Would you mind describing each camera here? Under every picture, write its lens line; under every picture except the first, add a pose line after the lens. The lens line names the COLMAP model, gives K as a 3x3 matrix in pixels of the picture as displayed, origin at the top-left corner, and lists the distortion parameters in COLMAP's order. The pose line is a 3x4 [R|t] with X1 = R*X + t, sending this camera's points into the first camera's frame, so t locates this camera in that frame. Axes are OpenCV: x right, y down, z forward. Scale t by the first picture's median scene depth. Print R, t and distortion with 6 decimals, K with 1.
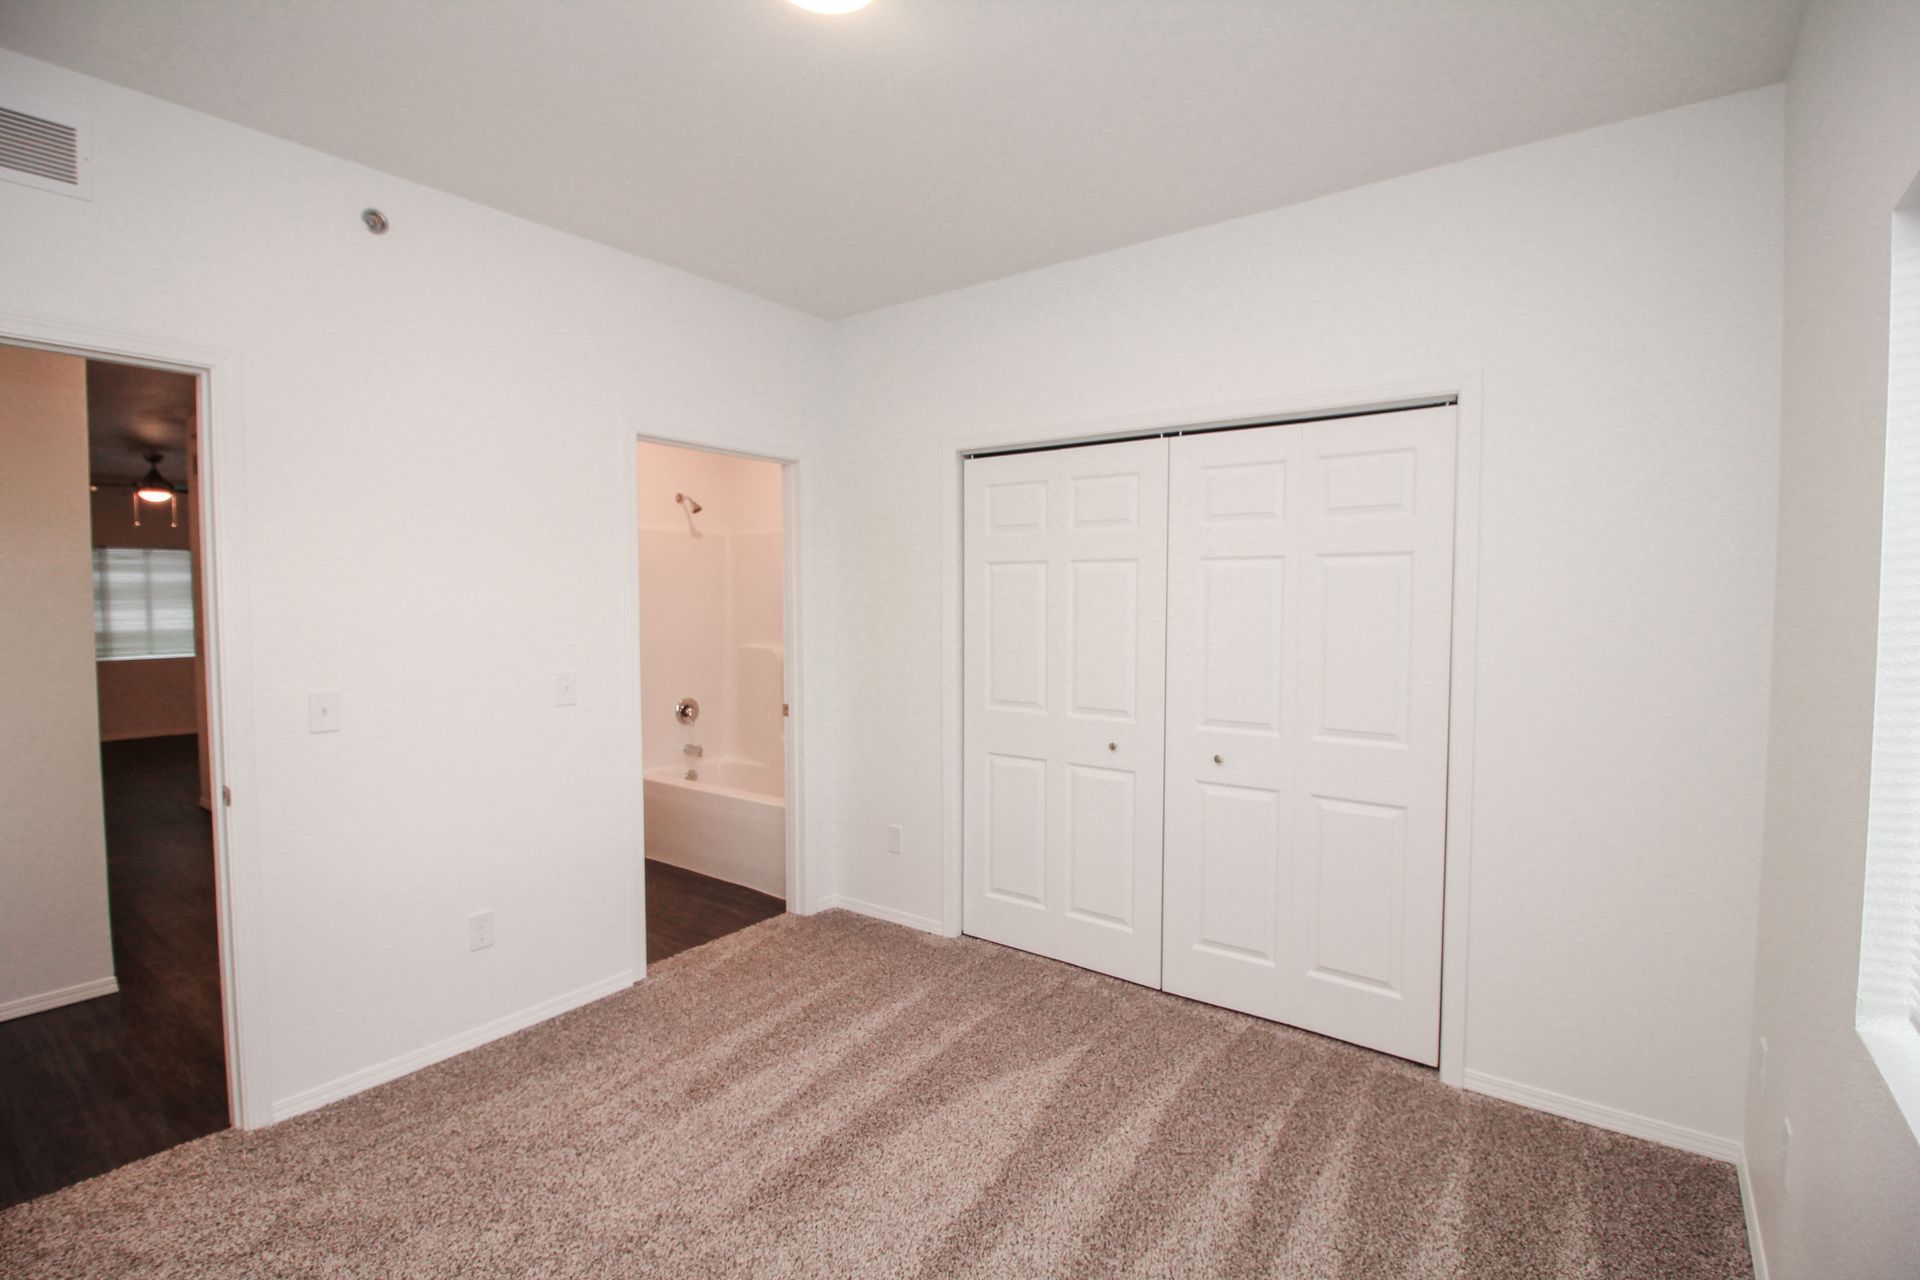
lens RADIAL K [[890.8, 0, 960.0], [0, 890.8, 640.0], [0, 0, 1]] dist [0.000760, -0.011806]
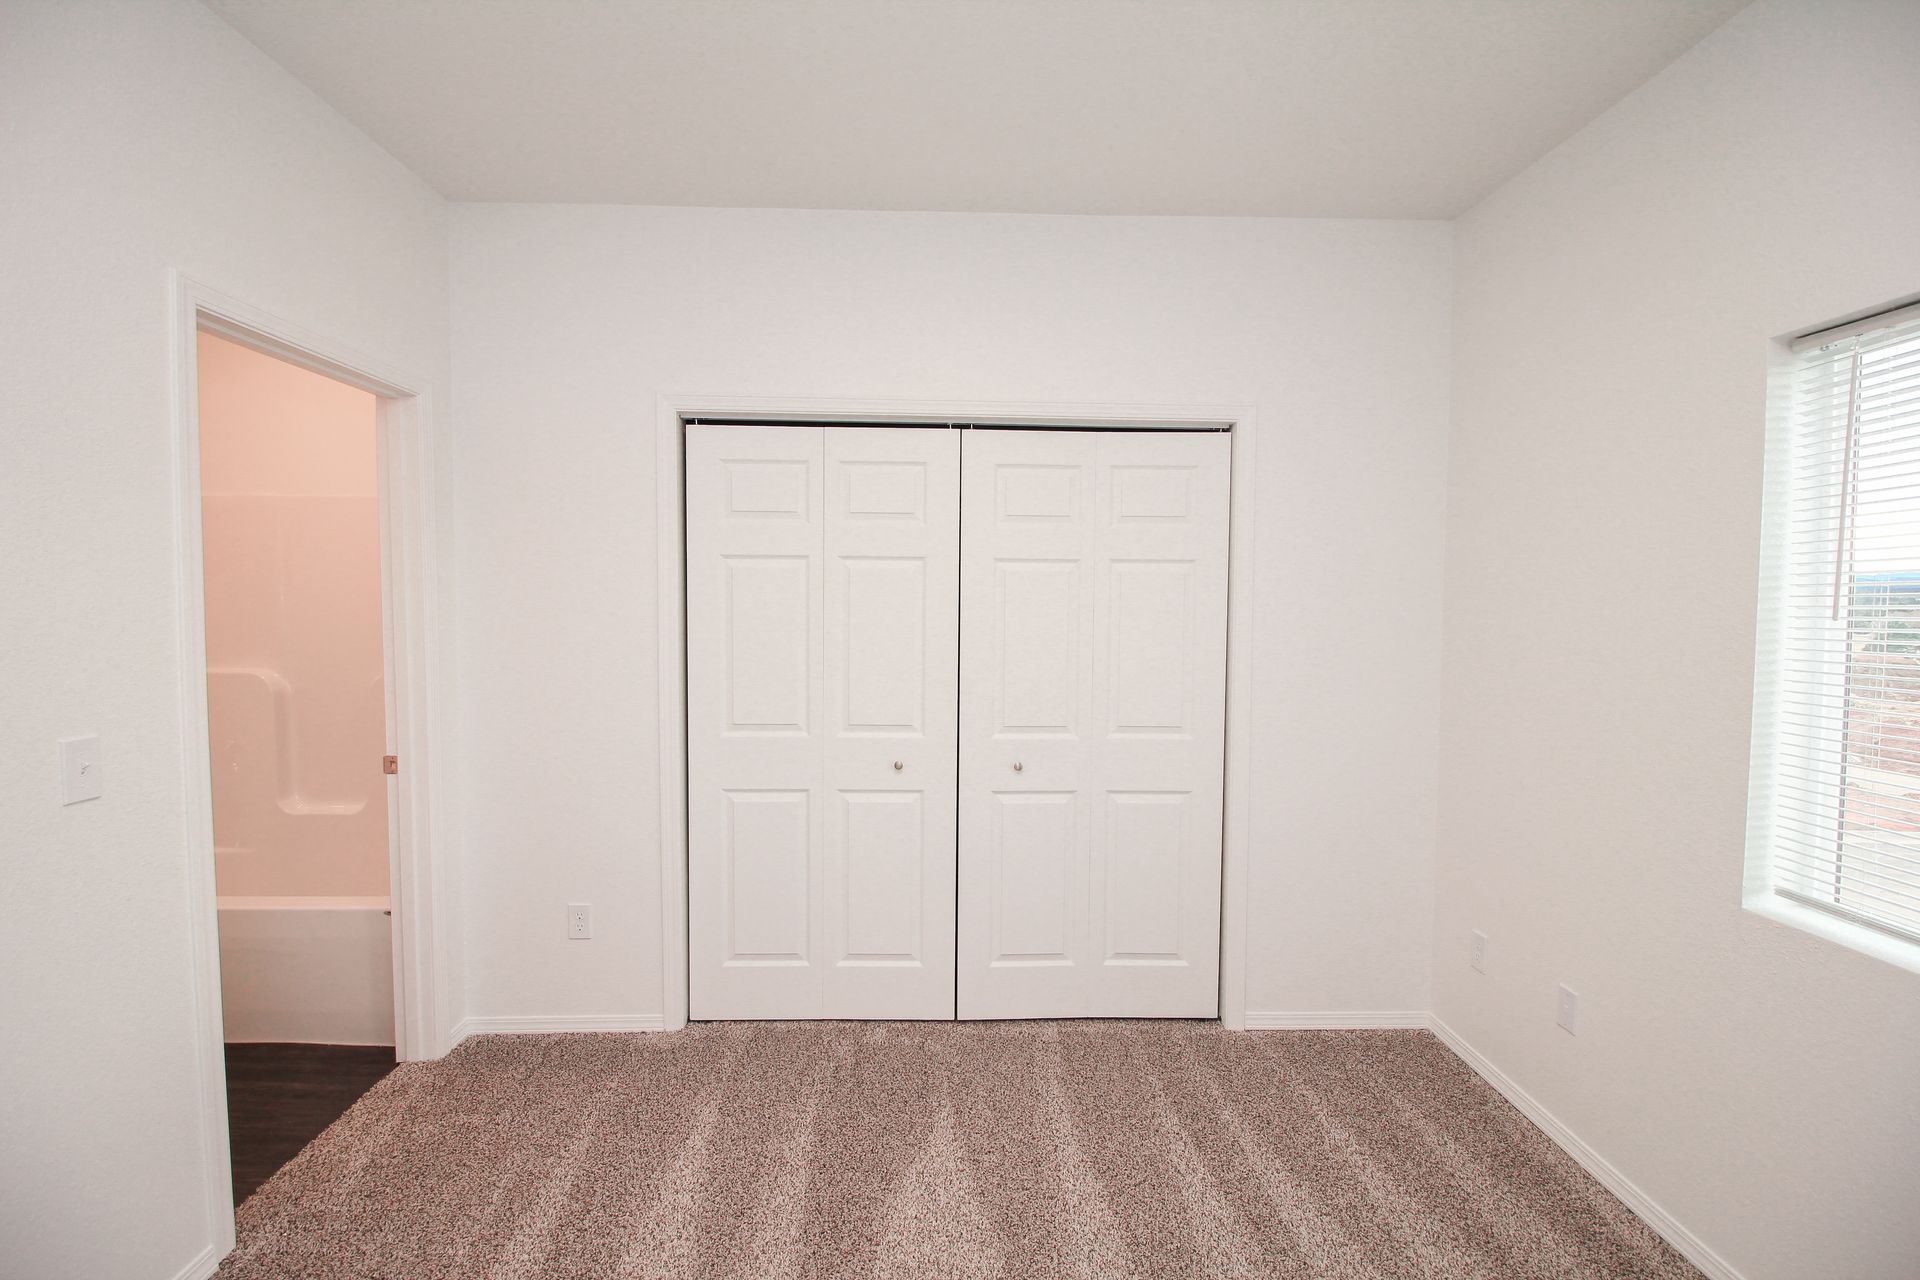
lens RADIAL K [[890.8, 0, 960.0], [0, 890.8, 640.0], [0, 0, 1]] dist [0.000760, -0.011806]
pose [[0.784003, -0.024096, 0.620289, -0.348040], [0.023523, 0.999682, 0.009102, -0.014340], [-0.620311, 0.007455, 0.784321, 0.265958]]
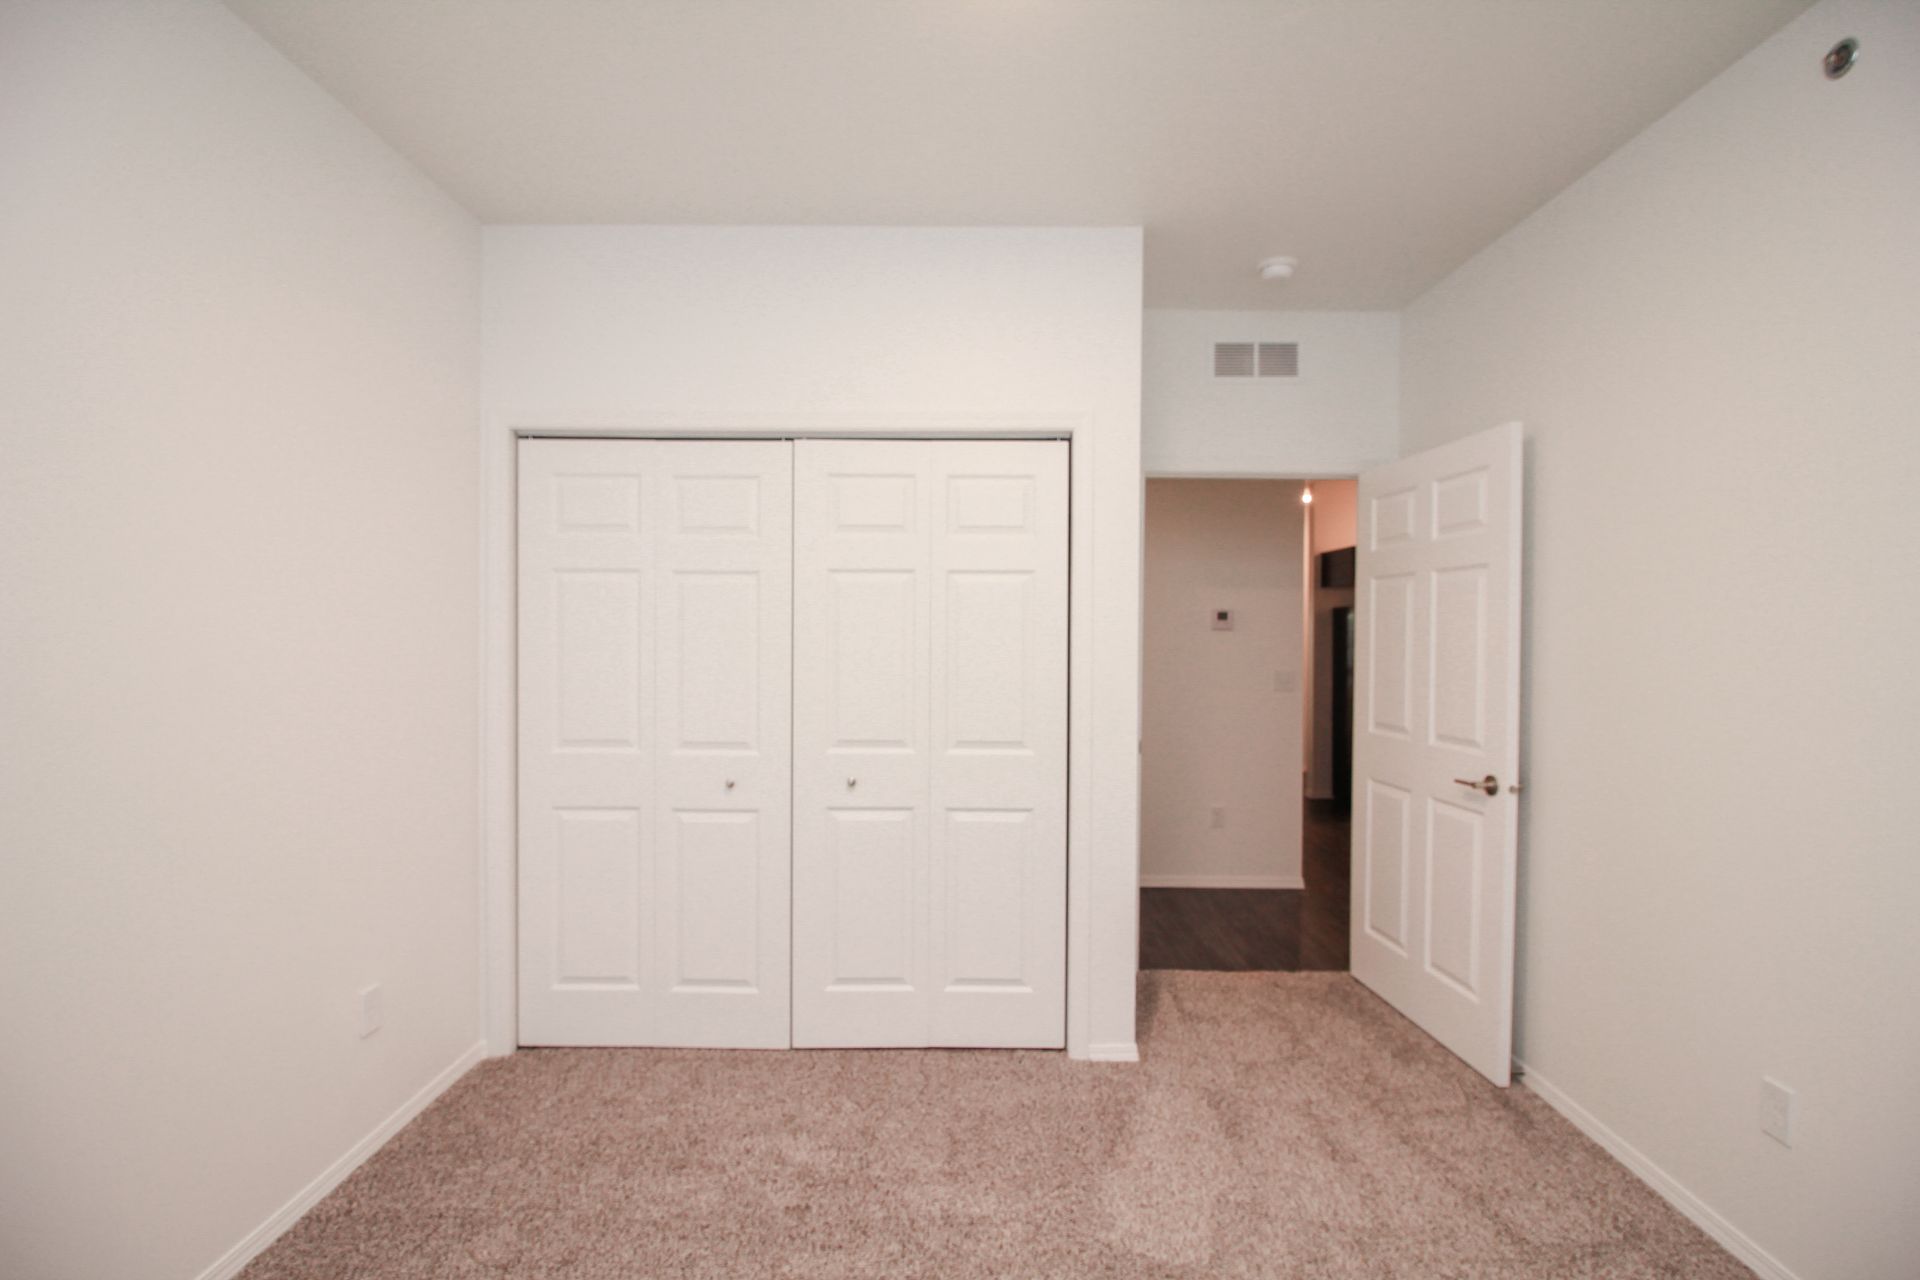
lens RADIAL K [[902.4, 0, 943.7], [0, 902.4, 615.0], [0, 0, 1]] dist [0.000295, 0.000567]
pose [[0.801092, -0.002222, 0.598537, -0.200107], [0.028735, 0.998983, -0.034750, -0.009036], [-0.597851, 0.045036, 0.800341, 0.158007]]
